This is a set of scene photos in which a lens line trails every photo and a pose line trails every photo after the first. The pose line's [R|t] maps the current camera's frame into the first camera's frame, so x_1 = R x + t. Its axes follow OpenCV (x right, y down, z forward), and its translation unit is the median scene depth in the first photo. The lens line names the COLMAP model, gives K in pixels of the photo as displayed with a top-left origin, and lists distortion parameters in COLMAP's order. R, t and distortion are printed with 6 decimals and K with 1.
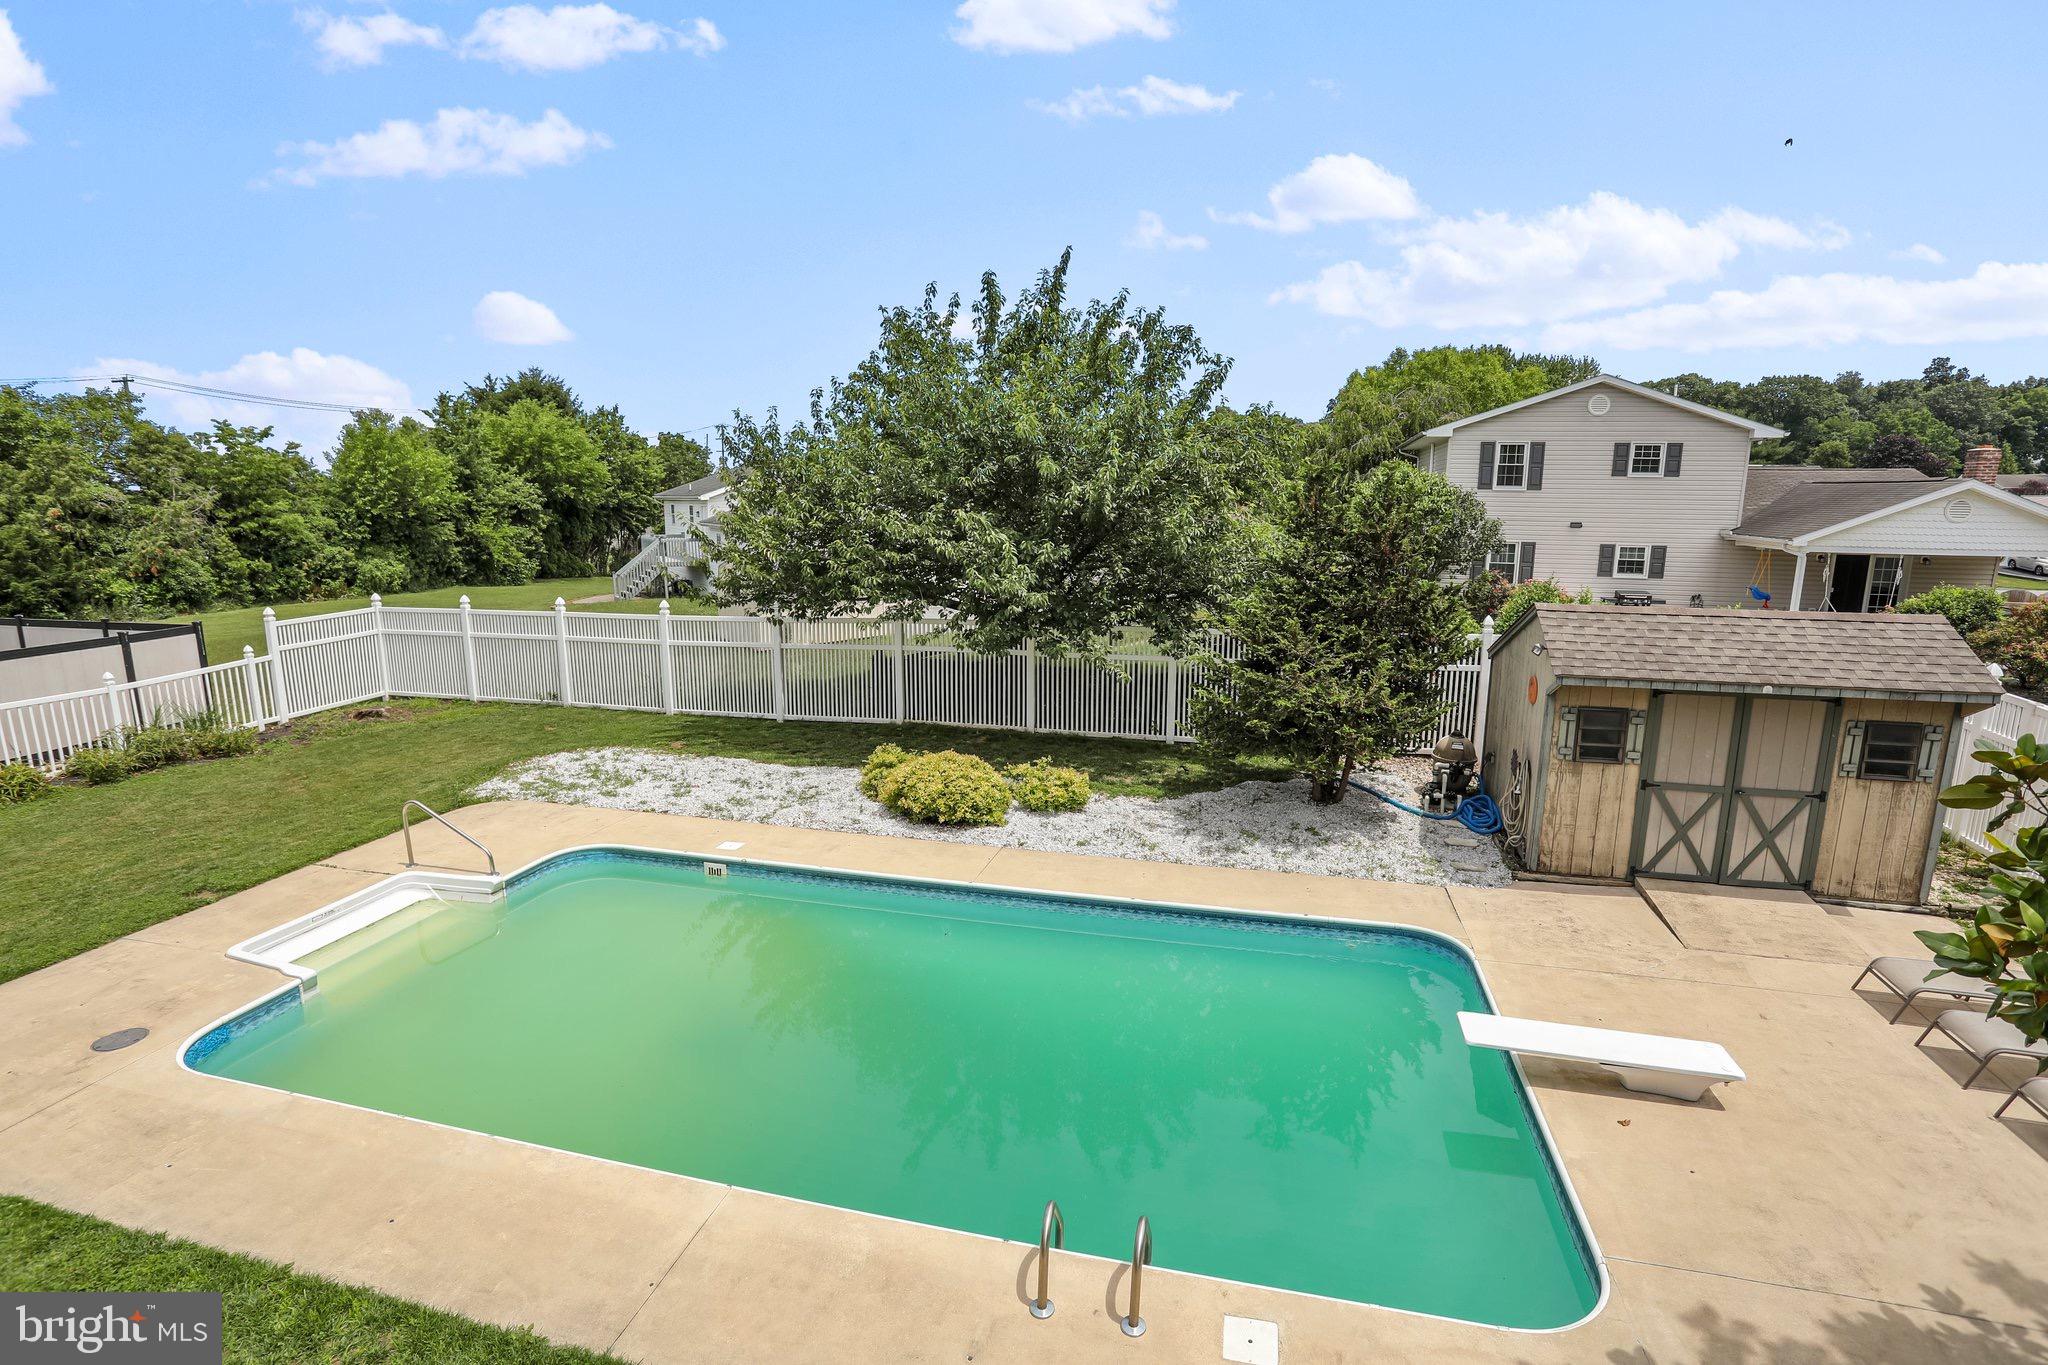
lens RADIAL K [[1013.0, 0, 1026.8], [0, 1013.0, 703.1], [0, 0, 1]] dist [-0.065775, 0.042872]
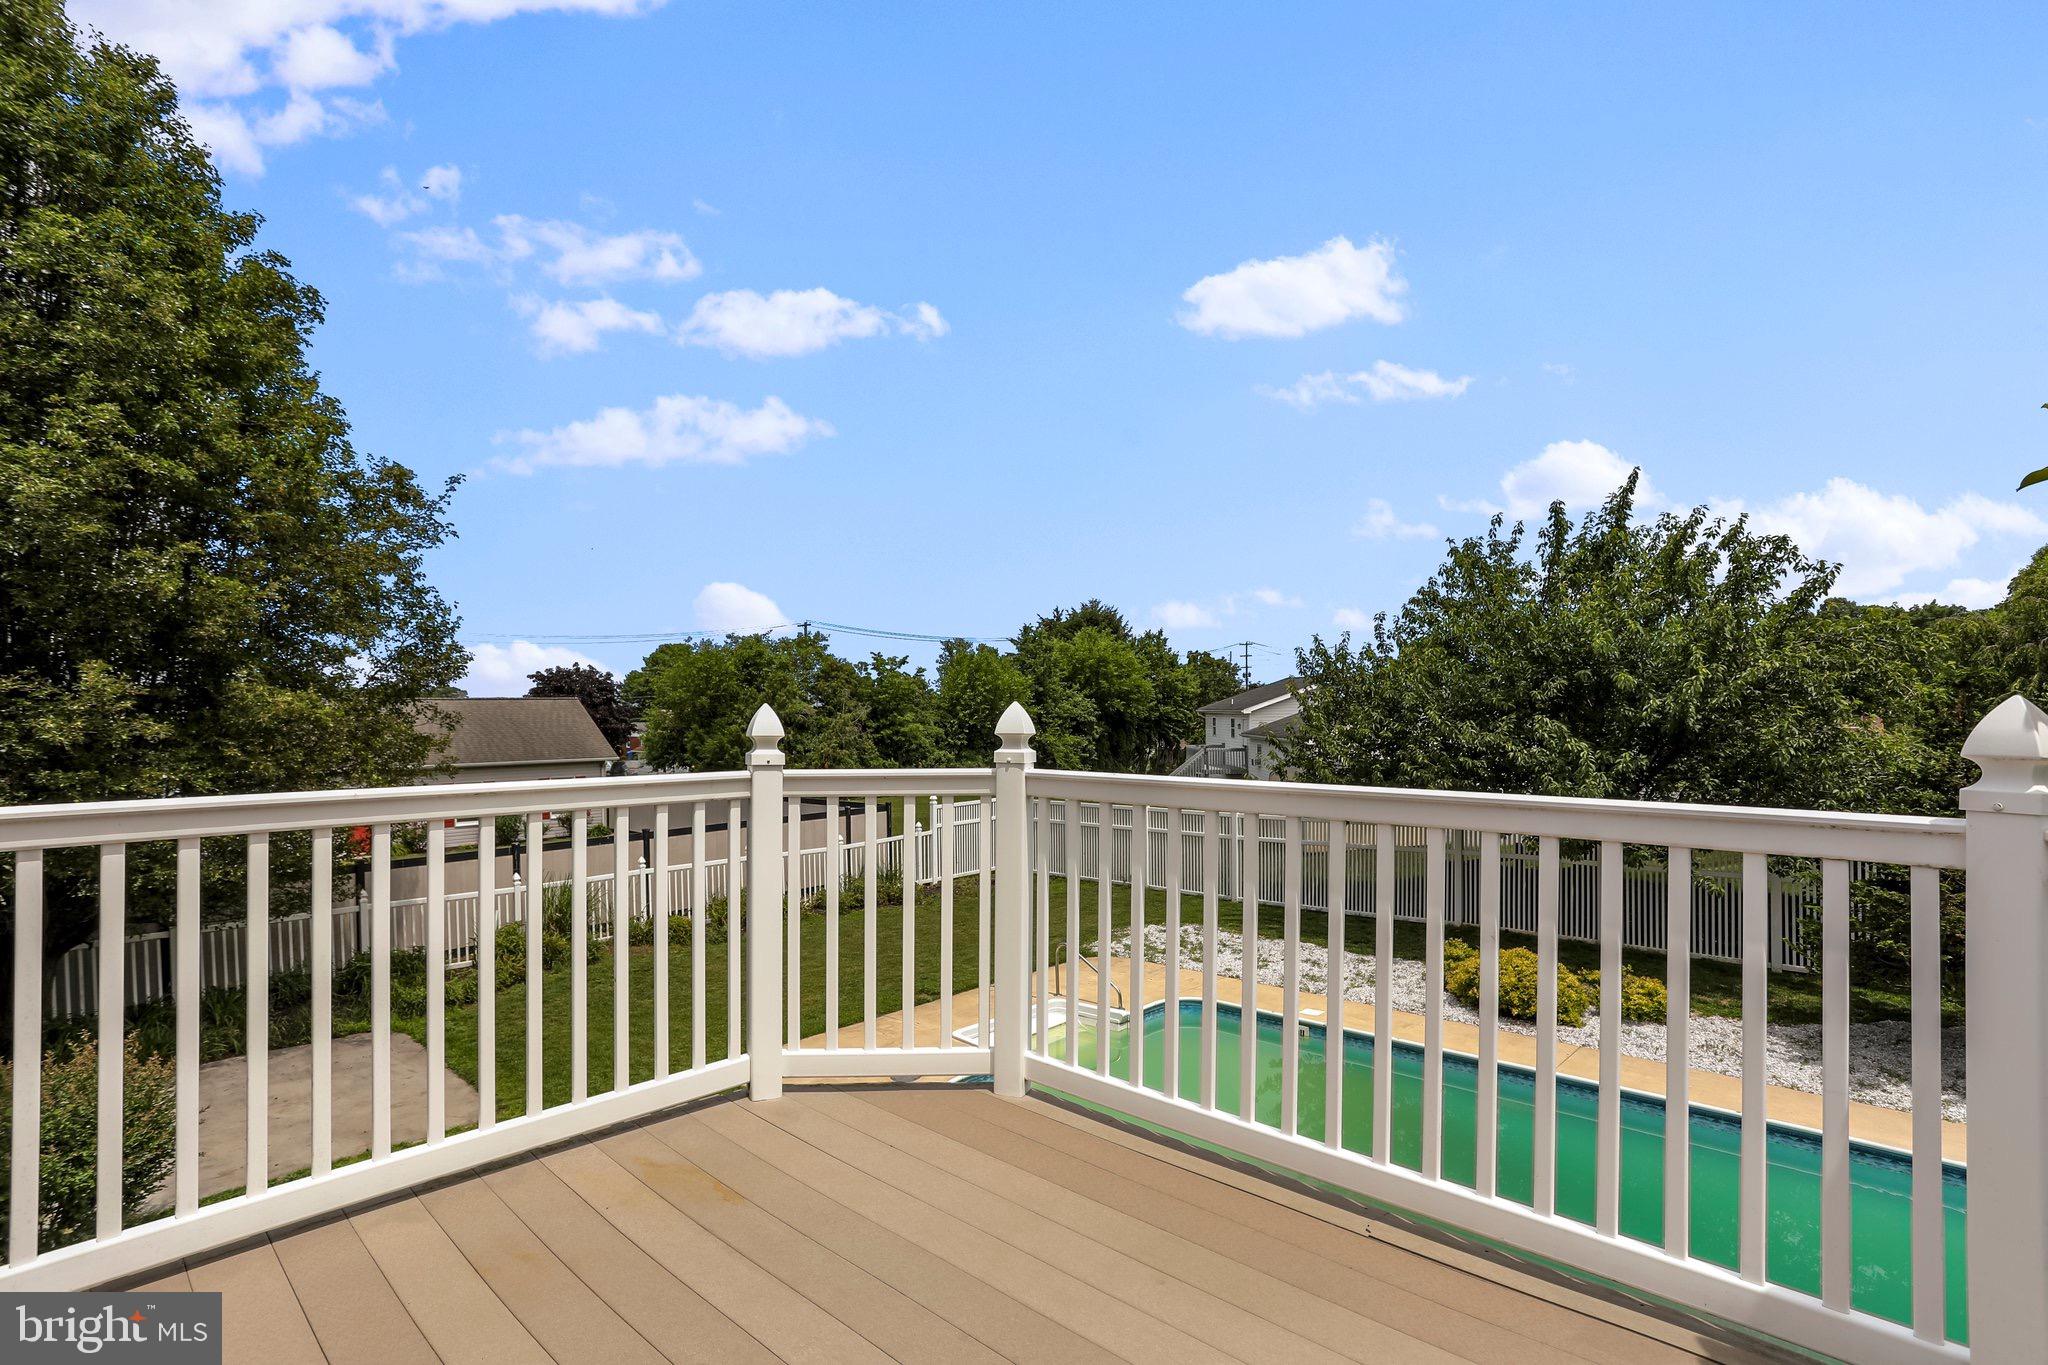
lens RADIAL K [[1013.0, 0, 1026.8], [0, 1013.0, 703.1], [0, 0, 1]] dist [-0.065775, 0.042872]
pose [[0.875792, -0.009845, -0.482589, -0.020438], [-0.090928, 0.978527, -0.184977, 0.030049], [0.474047, 0.205882, 0.856091, -0.142572]]
